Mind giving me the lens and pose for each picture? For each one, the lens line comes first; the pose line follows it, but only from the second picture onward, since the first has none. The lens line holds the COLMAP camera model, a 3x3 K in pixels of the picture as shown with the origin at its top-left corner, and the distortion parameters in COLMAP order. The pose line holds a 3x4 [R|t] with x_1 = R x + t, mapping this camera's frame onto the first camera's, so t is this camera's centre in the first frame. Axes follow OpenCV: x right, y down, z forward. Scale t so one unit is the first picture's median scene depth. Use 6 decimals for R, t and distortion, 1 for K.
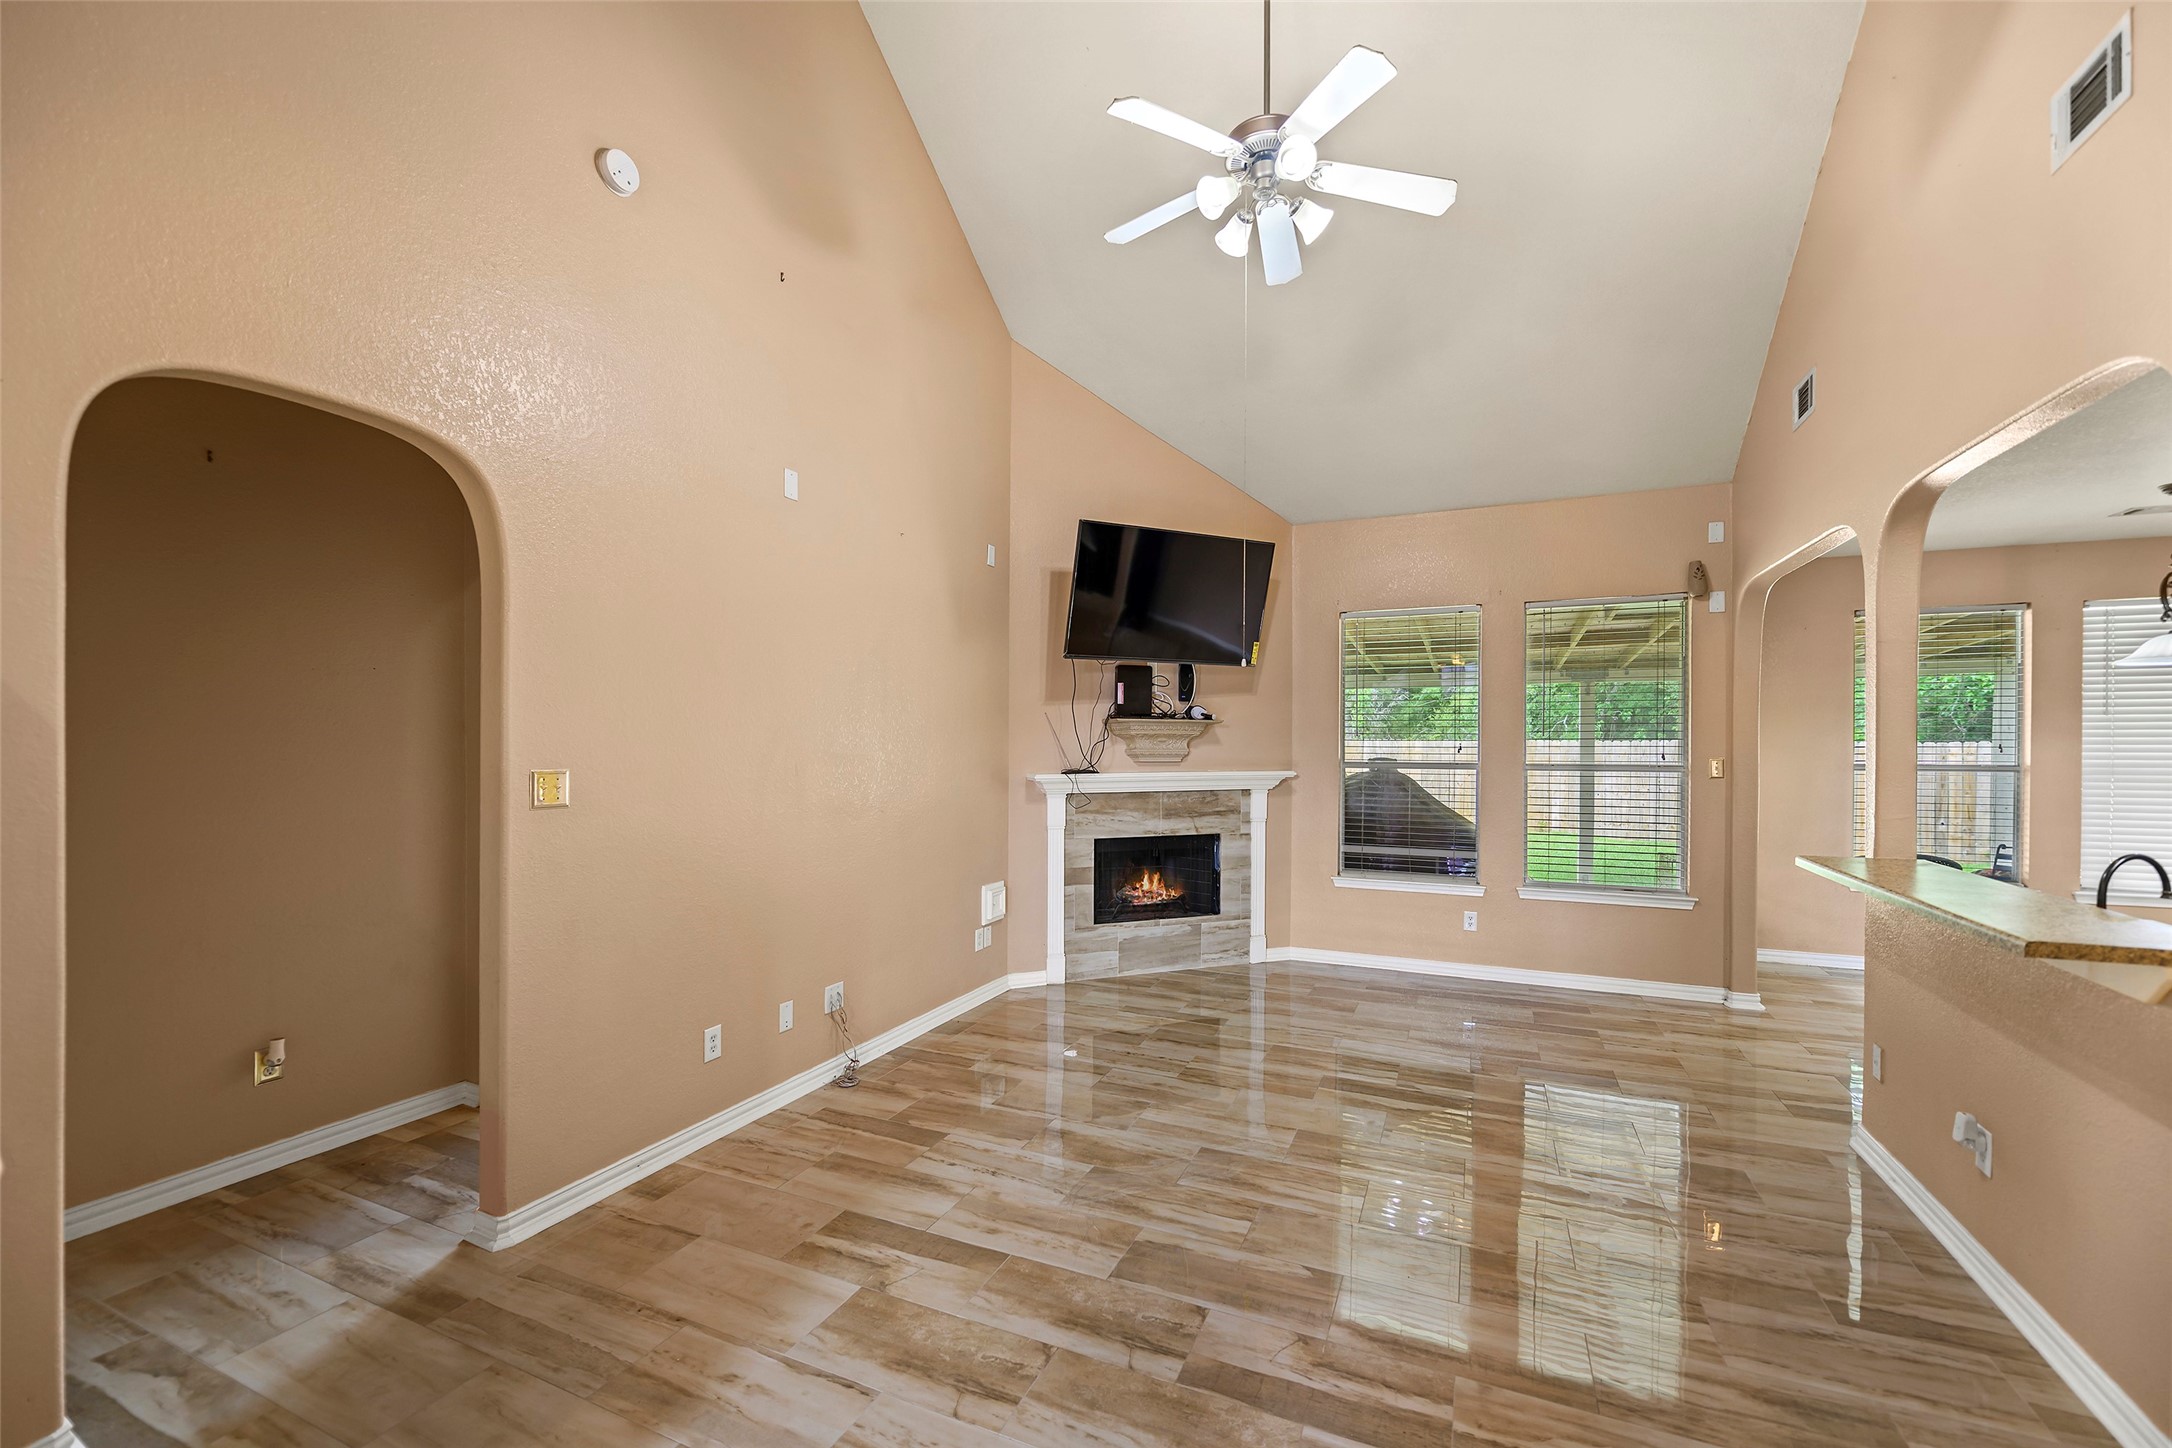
lens RADIAL K [[896.1, 0, 1101.5], [0, 896.1, 741.1], [0, 0, 1]] dist [-0.004145, -0.000012]
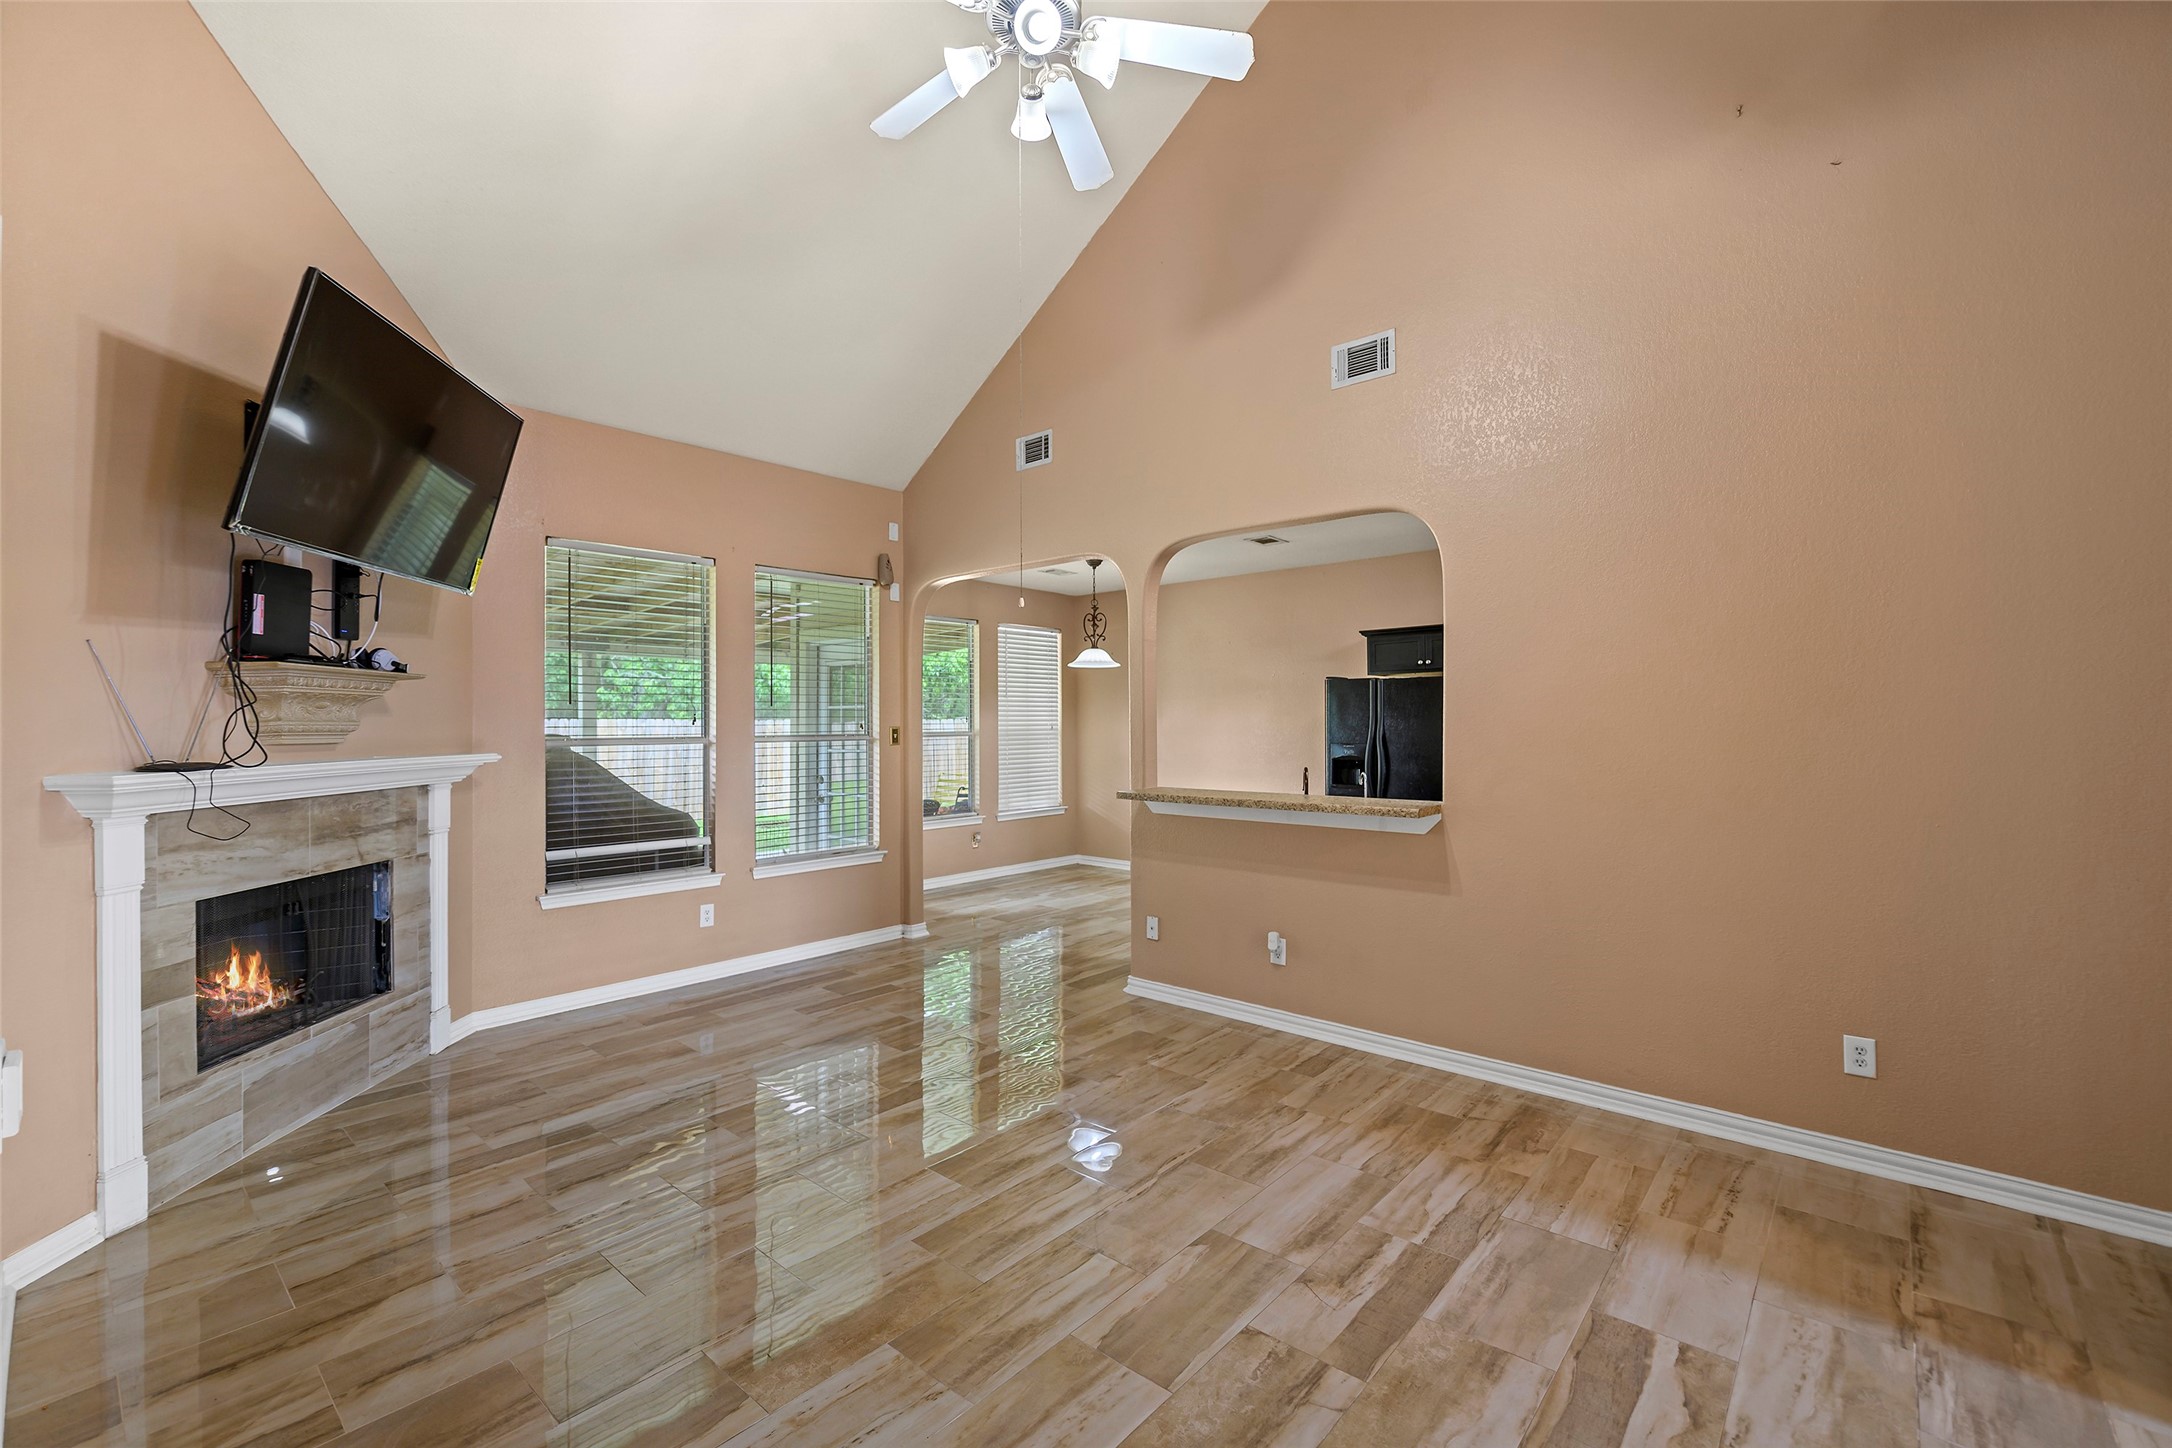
lens RADIAL K [[922.6, 0, 1088.4], [0, 922.6, 722.9], [0, 0, 1]] dist [-0.003867, -0.001548]
pose [[0.292903, -0.002852, 0.956138, -0.344788], [0.004402, 0.999989, 0.001635, 0.011546], [-0.956132, 0.003730, 0.292913, 0.374907]]
